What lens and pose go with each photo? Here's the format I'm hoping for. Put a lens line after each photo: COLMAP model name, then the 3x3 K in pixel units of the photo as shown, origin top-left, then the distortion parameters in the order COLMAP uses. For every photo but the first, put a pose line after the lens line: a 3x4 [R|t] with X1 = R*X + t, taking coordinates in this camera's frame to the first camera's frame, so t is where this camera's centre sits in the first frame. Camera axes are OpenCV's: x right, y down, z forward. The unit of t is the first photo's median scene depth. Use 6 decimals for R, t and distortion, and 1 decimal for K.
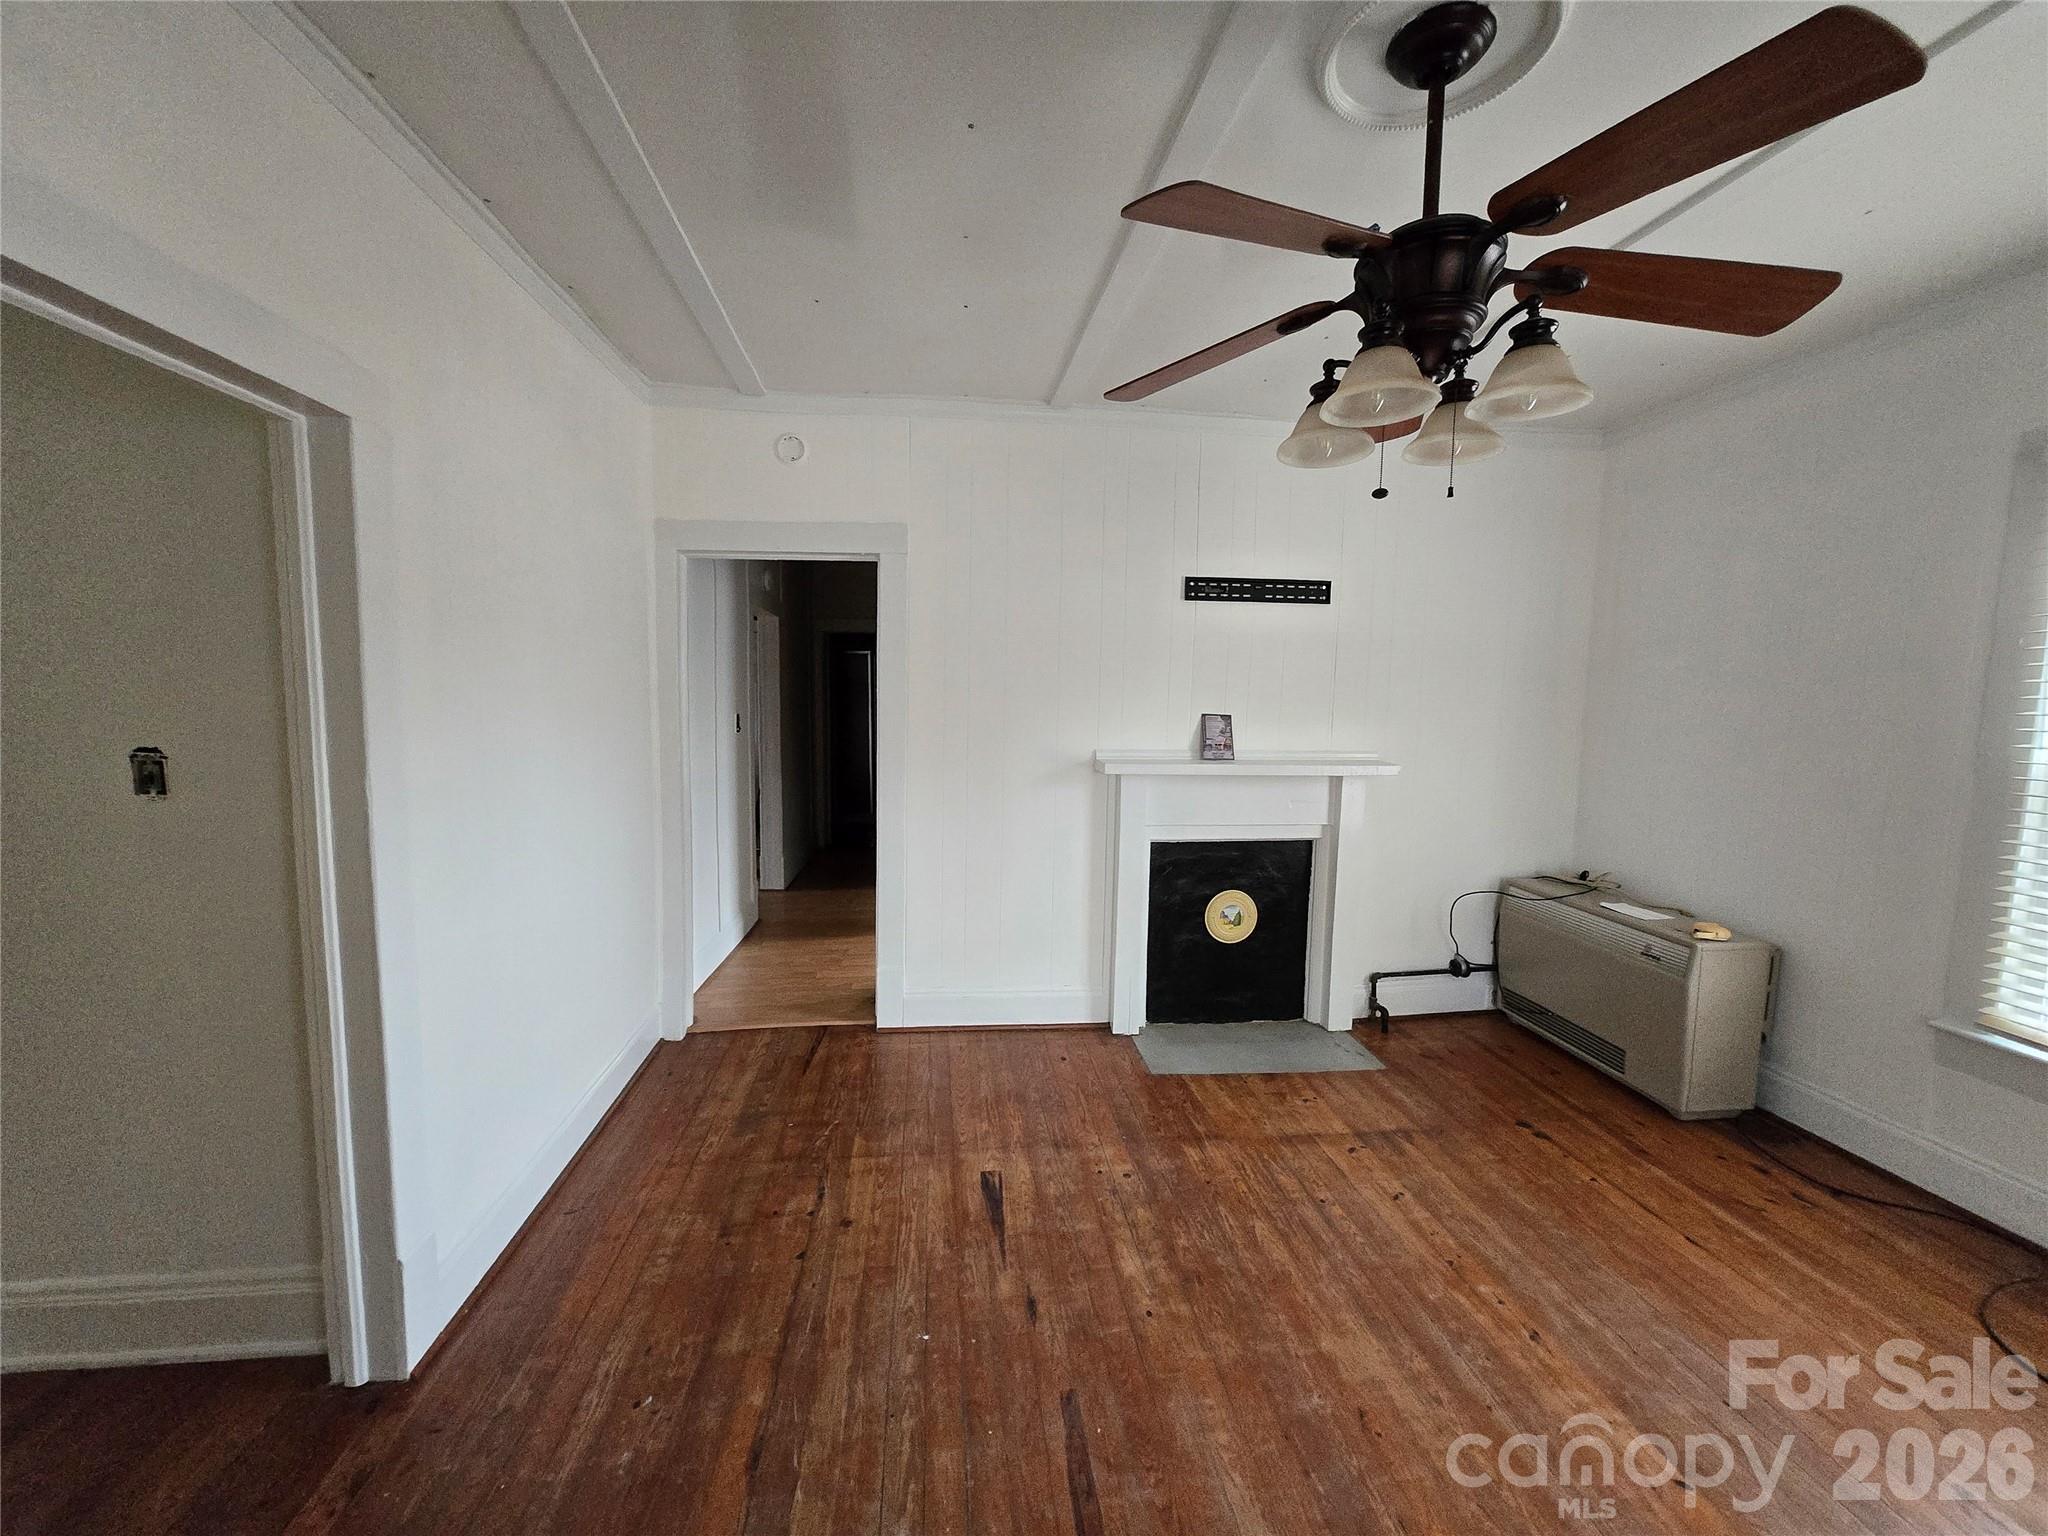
lens RADIAL K [[812.0, 0, 929.0], [0, 812.0, 765.3], [0, 0, 1]] dist [-0.000321, -0.000161]
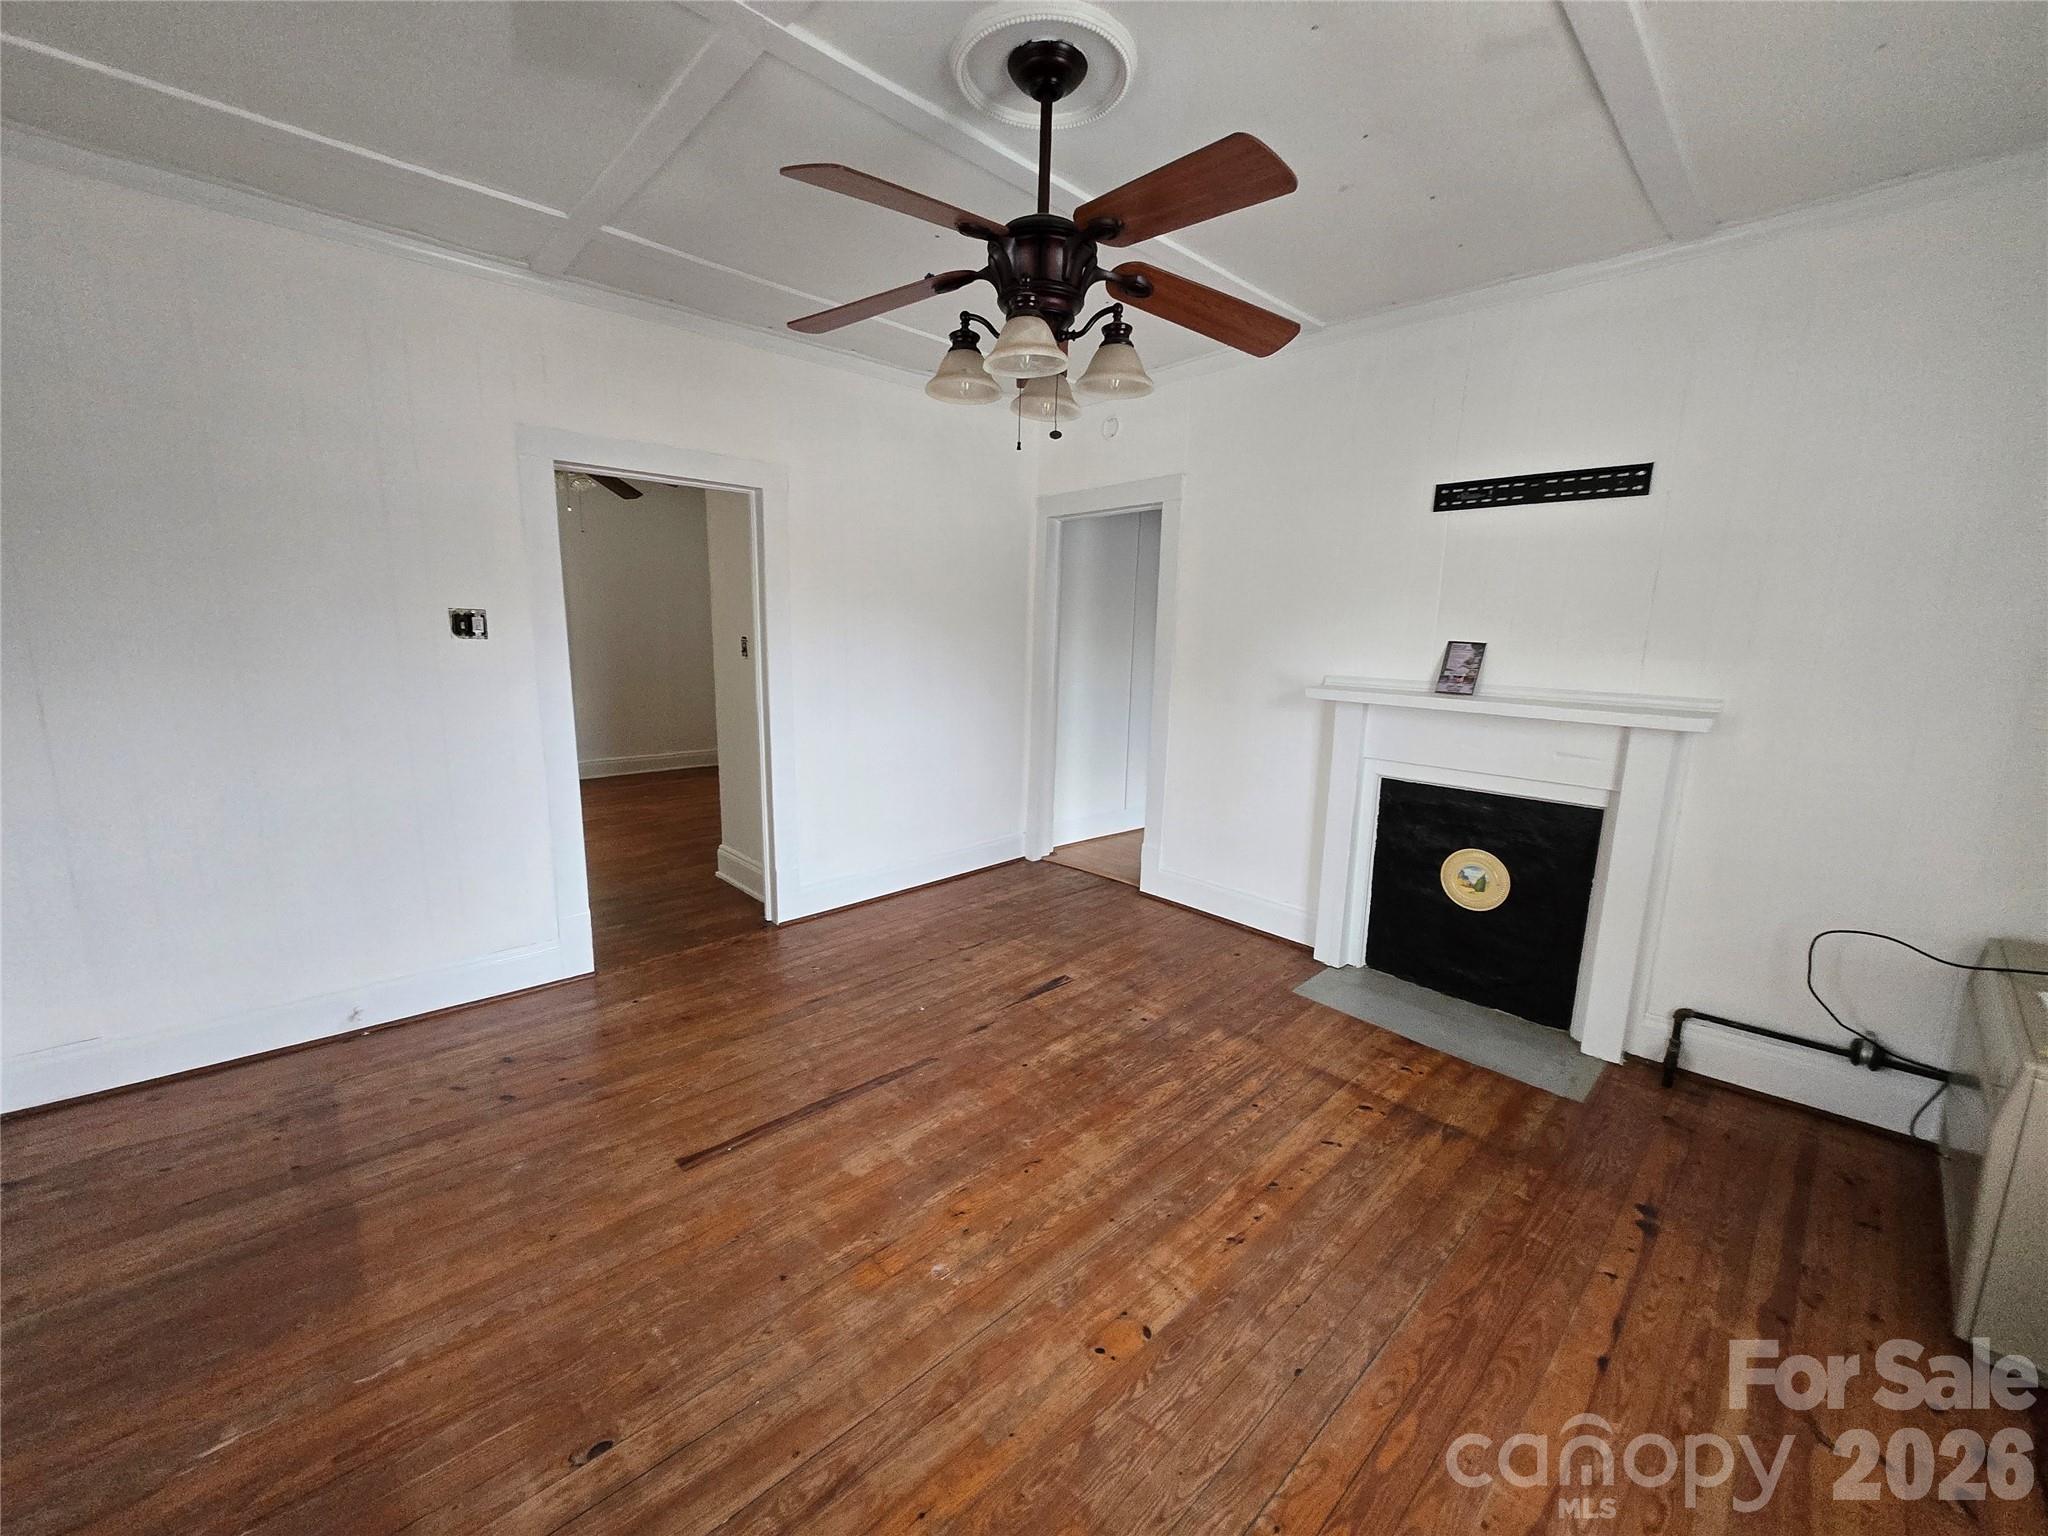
lens RADIAL K [[809.9, 0, 1024.0], [0, 809.9, 768.0], [0, 0, 1]] dist [0.001795, -0.000171]
pose [[0.602949, 0.139684, -0.785456, 0.852750], [-0.088523, 0.990187, 0.108138, 0.020784], [0.792853, 0.004330, 0.609397, 0.109919]]
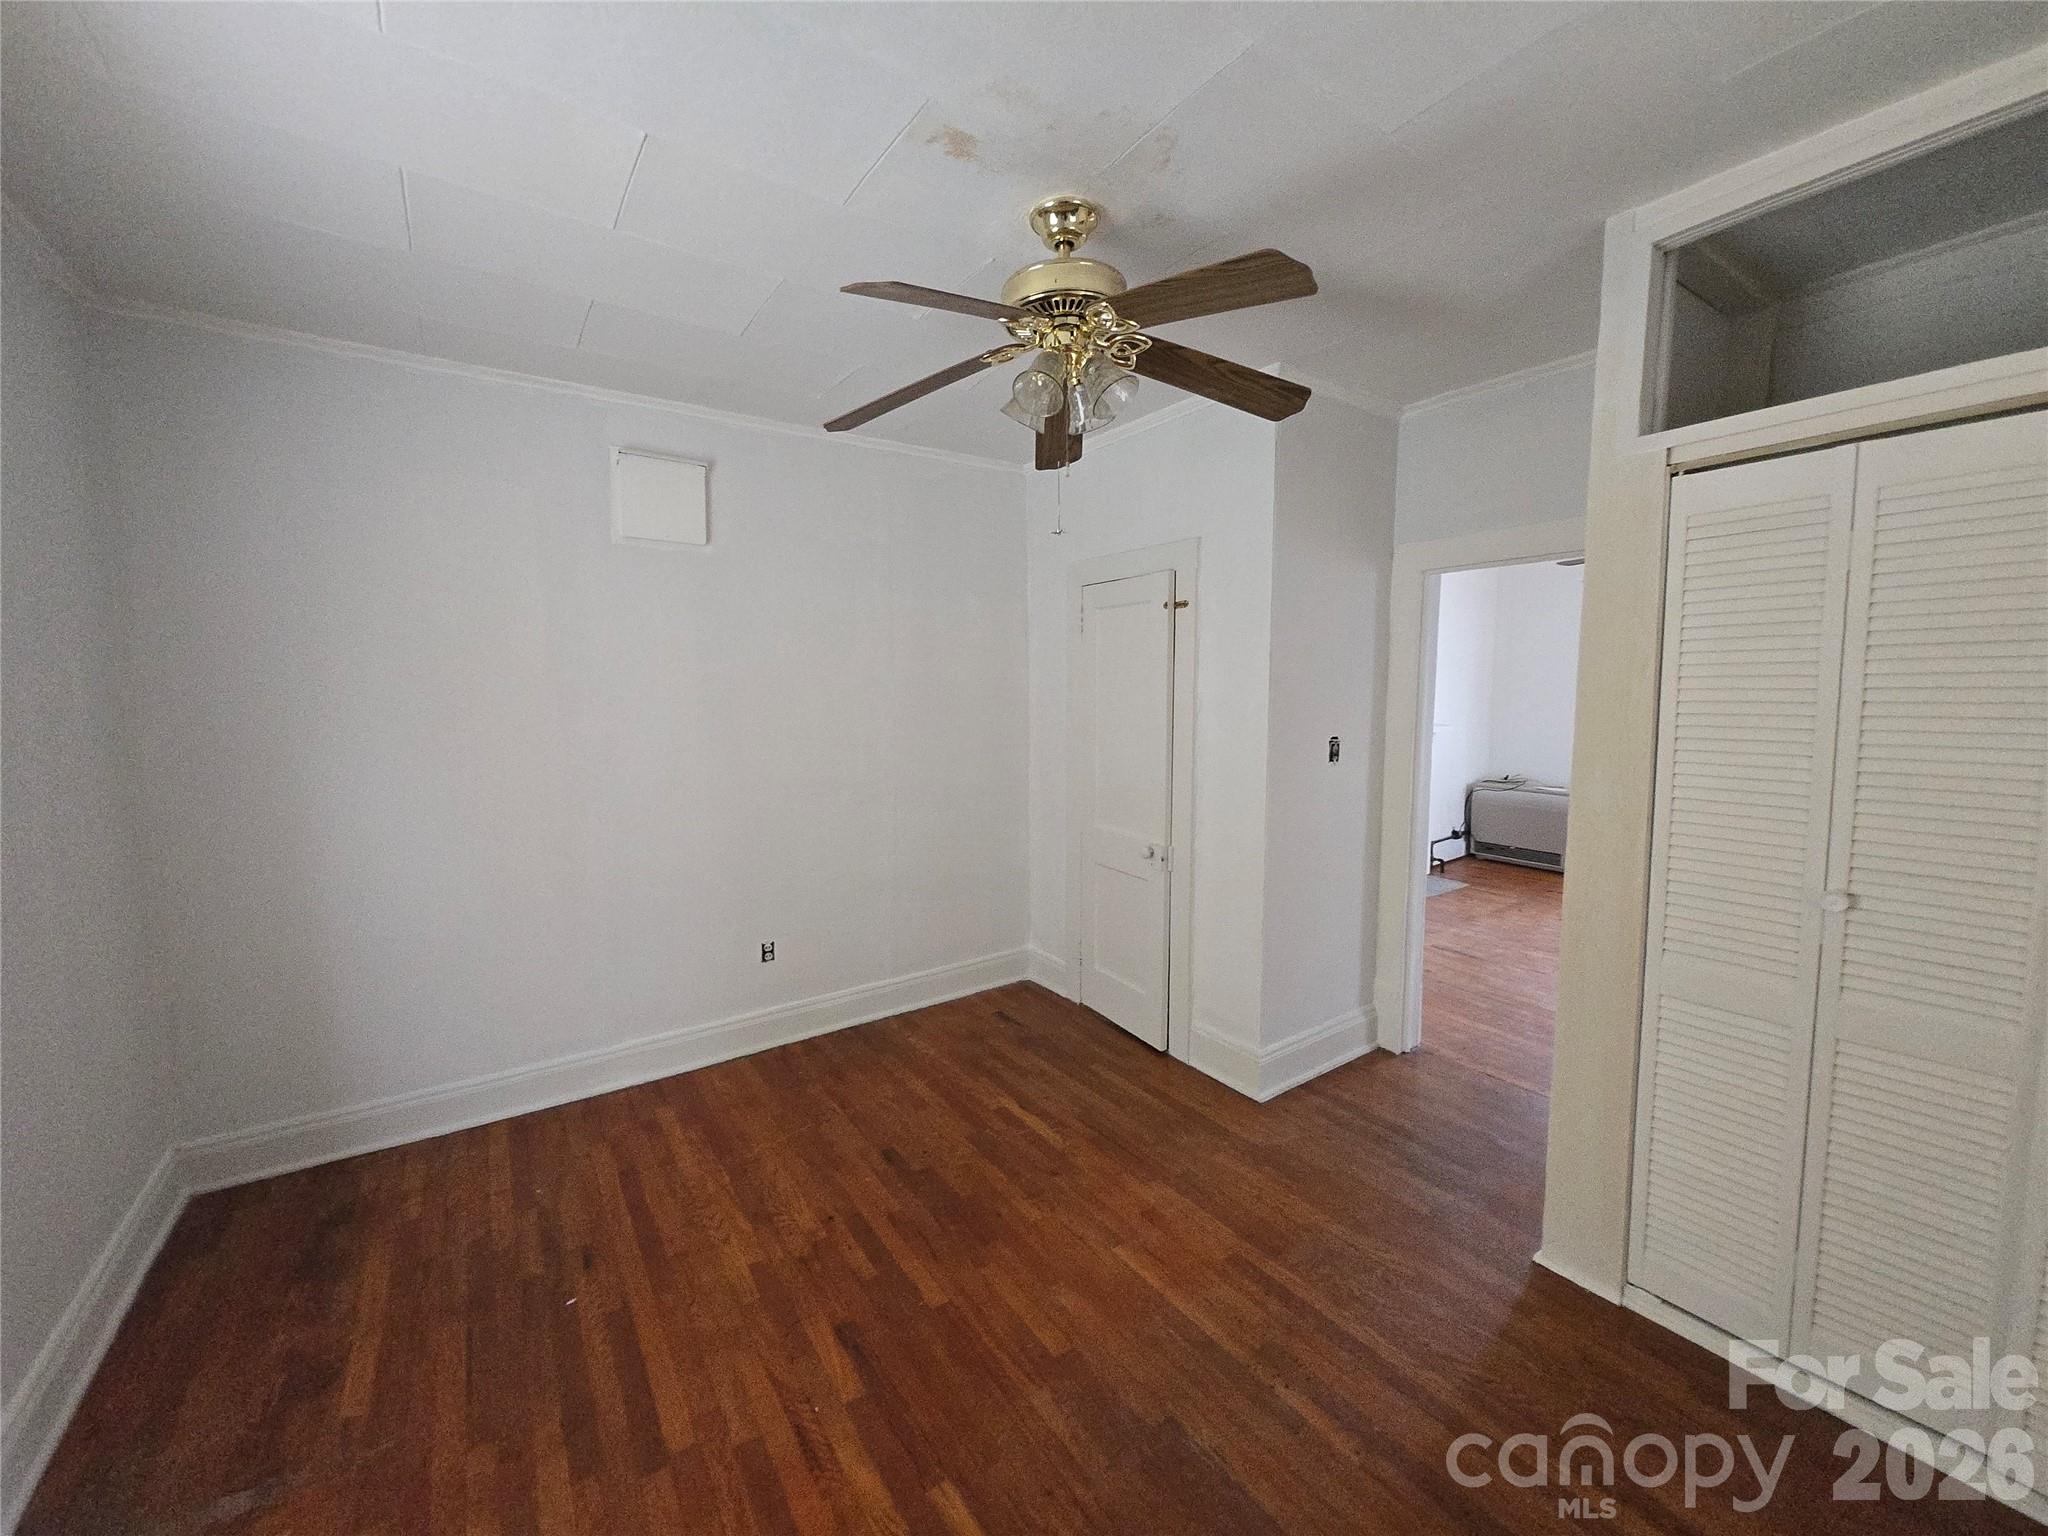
lens RADIAL K [[809.9, 0, 1024.0], [0, 809.9, 768.0], [0, 0, 1]] dist [0.001795, -0.000171]
pose [[0.869983, -0.075308, 0.487297, -1.393376], [0.070536, 0.997112, 0.028165, -0.029805], [-0.488010, 0.009869, 0.872782, -0.161935]]
